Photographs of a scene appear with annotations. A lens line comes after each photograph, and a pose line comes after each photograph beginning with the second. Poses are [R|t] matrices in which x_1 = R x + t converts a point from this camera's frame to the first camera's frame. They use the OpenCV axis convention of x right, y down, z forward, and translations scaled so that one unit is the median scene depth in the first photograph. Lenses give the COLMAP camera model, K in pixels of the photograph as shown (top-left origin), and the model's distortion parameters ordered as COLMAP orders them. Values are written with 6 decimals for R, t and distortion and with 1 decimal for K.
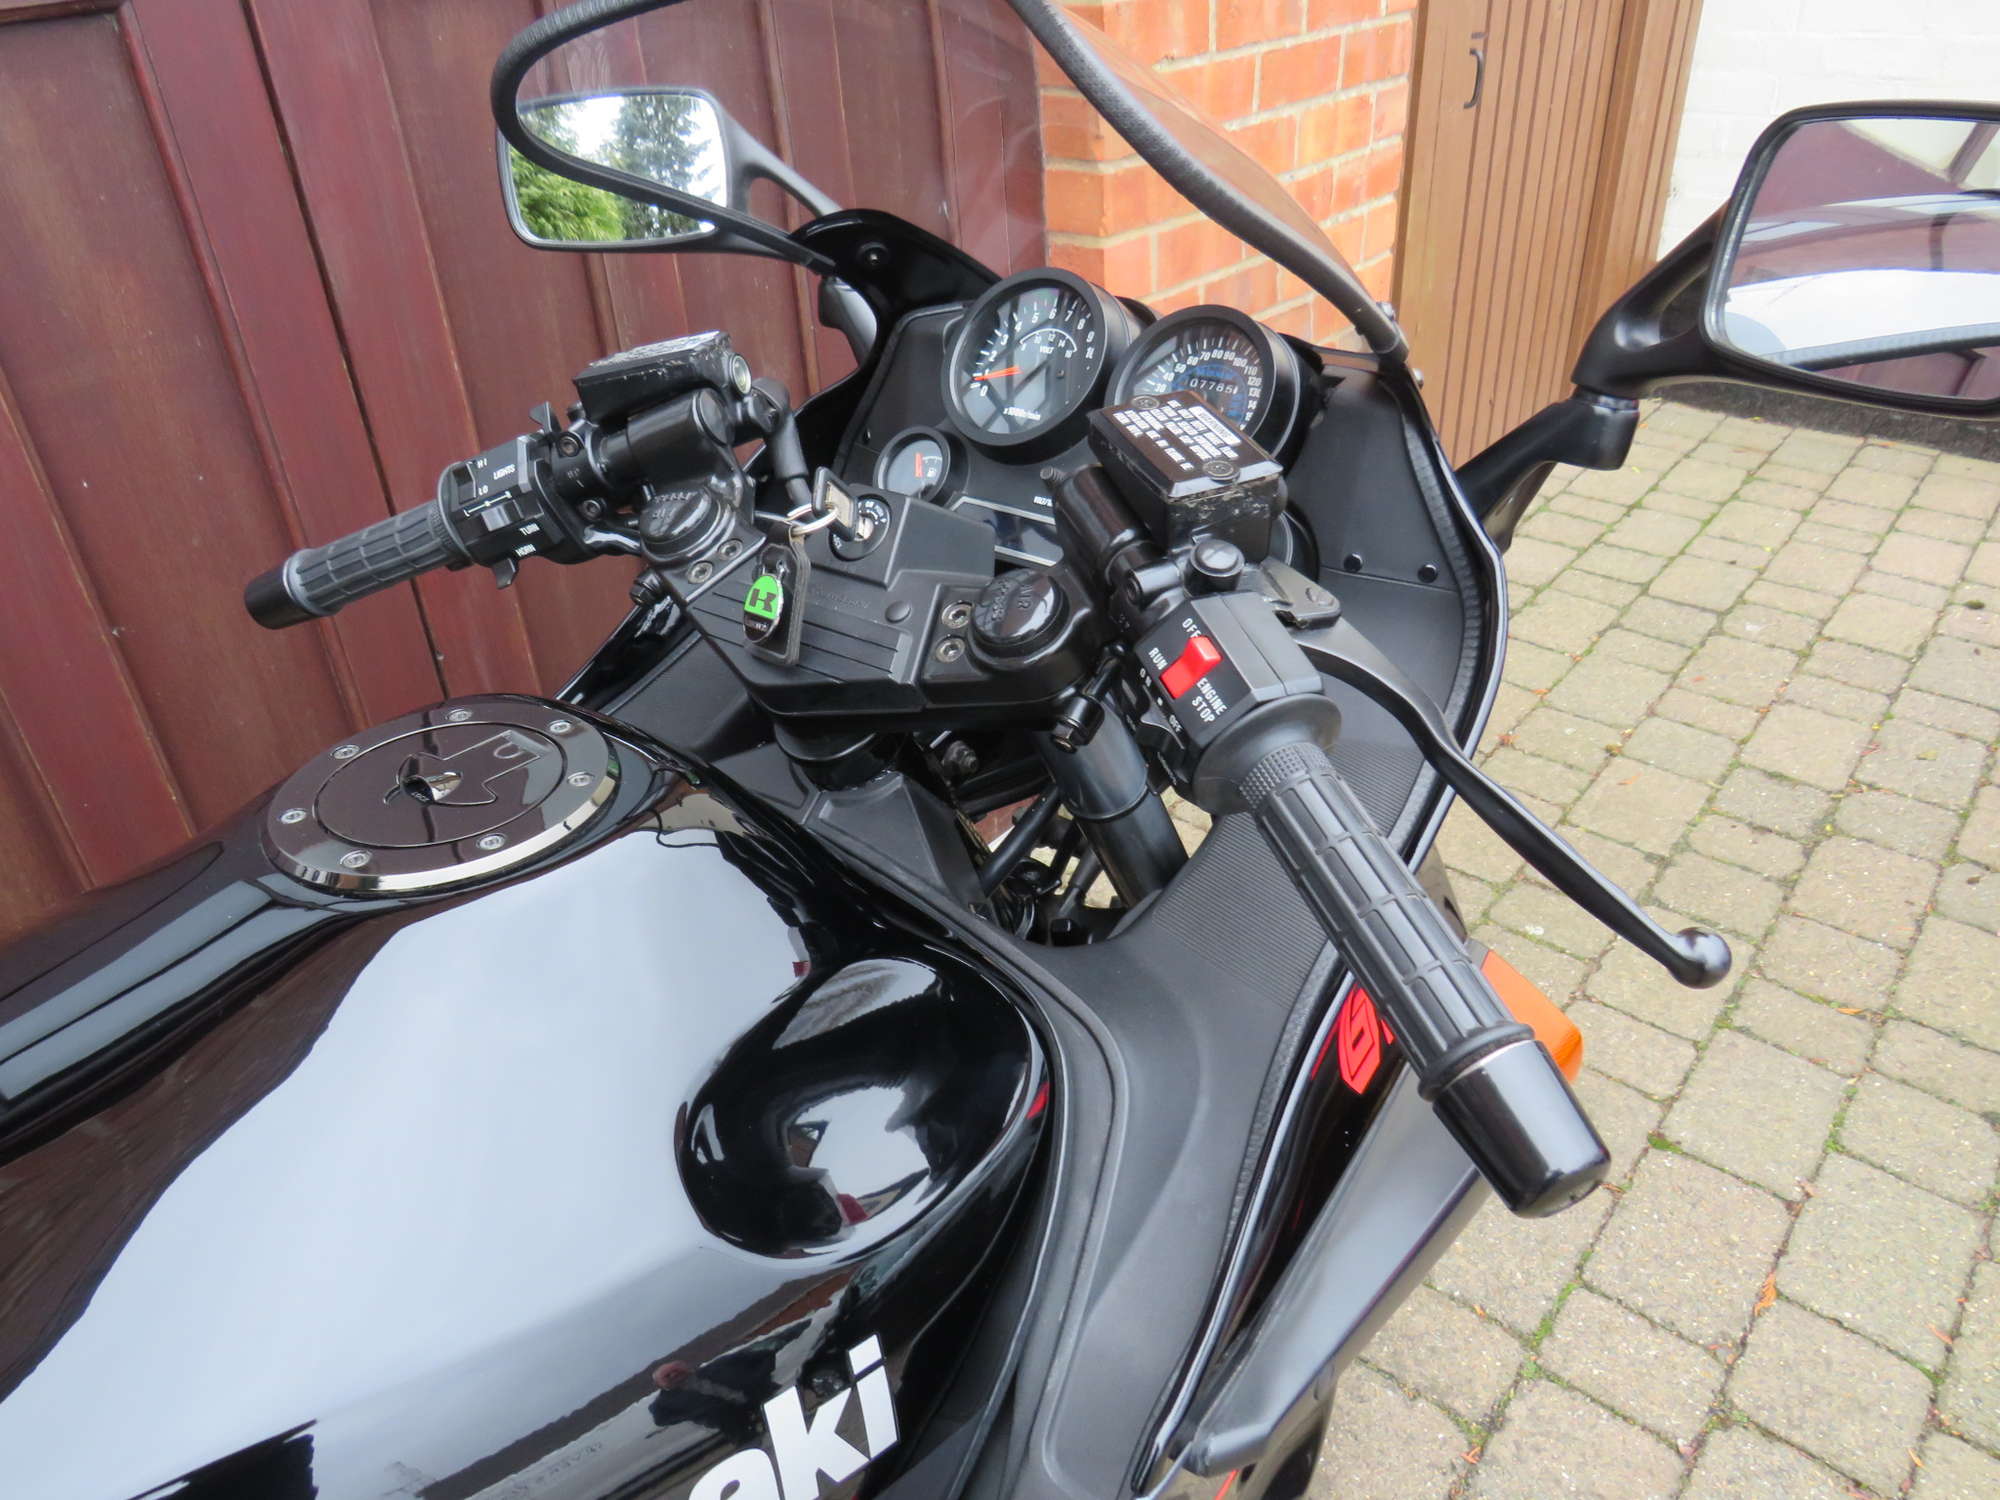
lens RADIAL K [[1418.2, 0, 994.7], [0, 1418.2, 746.6], [0, 0, 1]] dist [-0.027743, 0.000107]
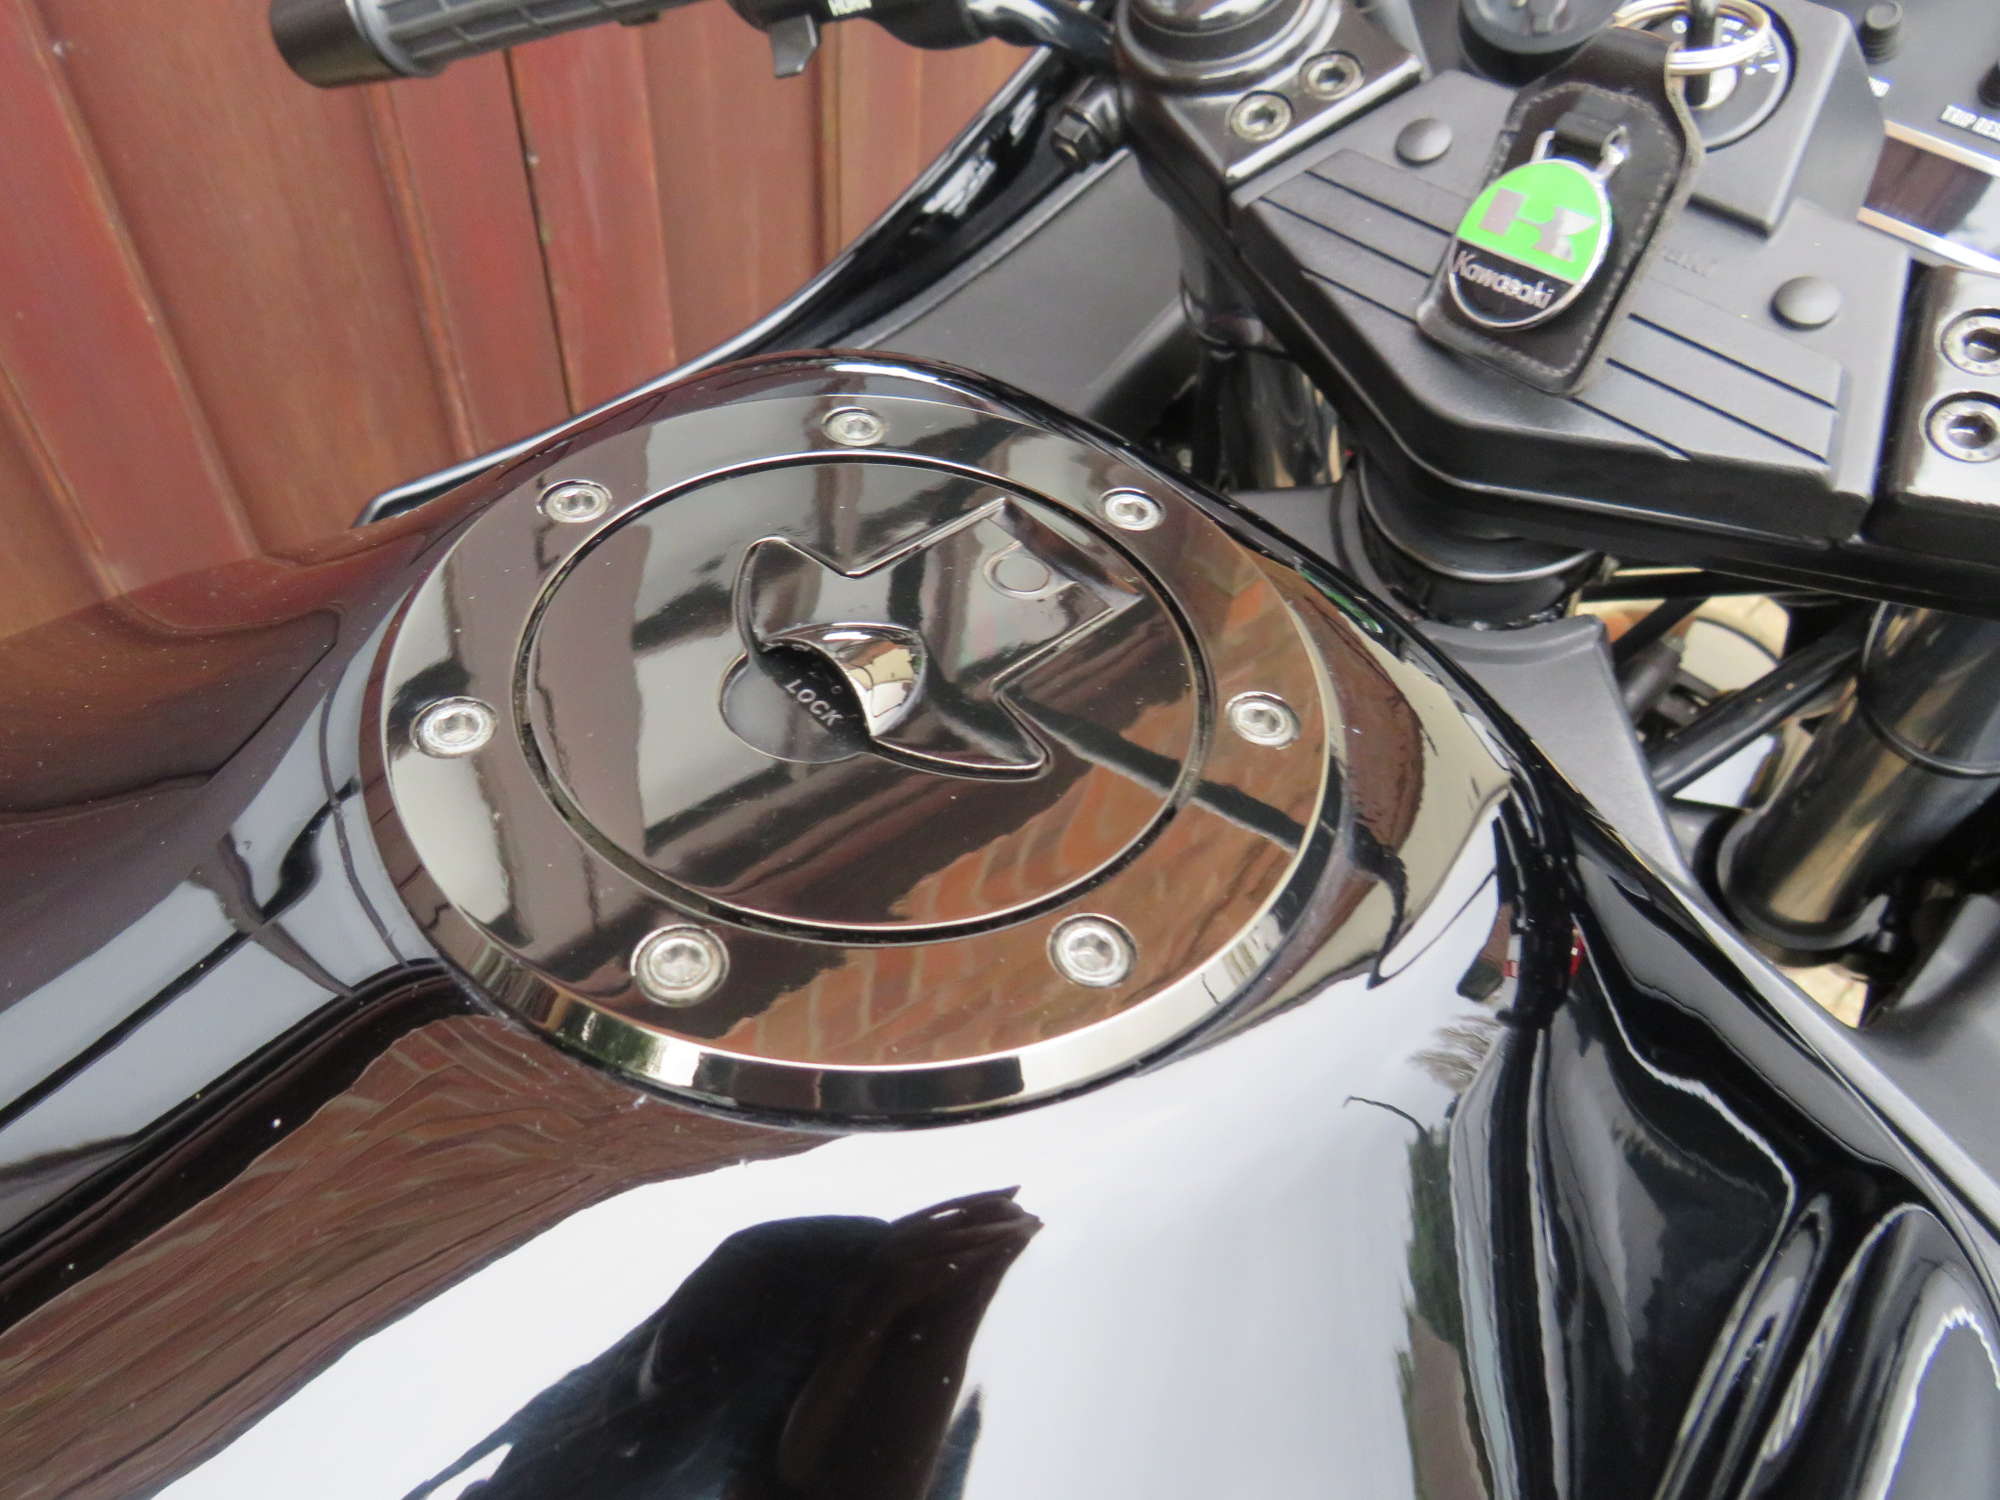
lens RADIAL K [[1418.2, 0, 994.7], [0, 1418.2, 746.6], [0, 0, 1]] dist [-0.027743, 0.000107]
pose [[0.987587, 0.154621, 0.027655, -0.245358], [-0.156022, 0.945287, 0.286512, -0.040839], [0.018159, -0.287270, 0.957677, 0.439521]]
